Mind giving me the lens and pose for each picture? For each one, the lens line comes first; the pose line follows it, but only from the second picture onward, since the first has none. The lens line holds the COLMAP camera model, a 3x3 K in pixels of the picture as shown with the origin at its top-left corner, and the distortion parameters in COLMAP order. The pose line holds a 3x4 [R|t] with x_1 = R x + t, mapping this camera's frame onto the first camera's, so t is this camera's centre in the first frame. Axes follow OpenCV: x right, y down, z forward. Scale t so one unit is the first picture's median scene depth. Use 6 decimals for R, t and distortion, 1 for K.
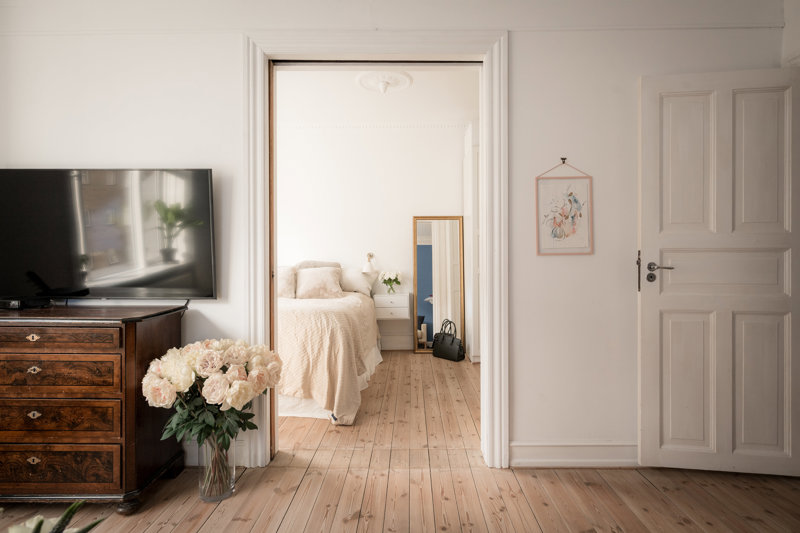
lens RADIAL K [[416.0, 0, 406.9], [0, 416.0, 263.8], [0, 0, 1]] dist [-0.000477, -0.000810]
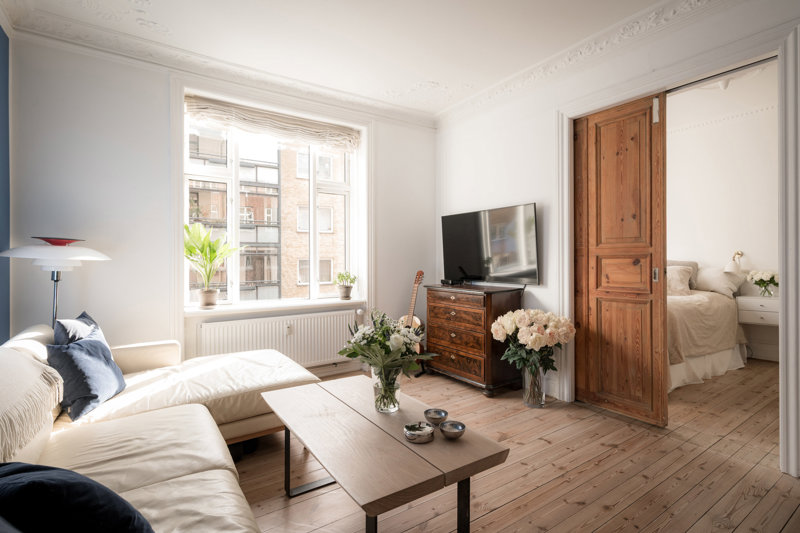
lens RADIAL K [[386.8, 0, 396.6], [0, 386.8, 264.3], [0, 0, 1]] dist [0.000498, 0.000023]
pose [[0.558143, 0.004602, -0.829732, 0.506497], [-0.001599, 0.999989, 0.004471, 0.001402], [0.829743, -0.001169, 0.558144, -0.290141]]
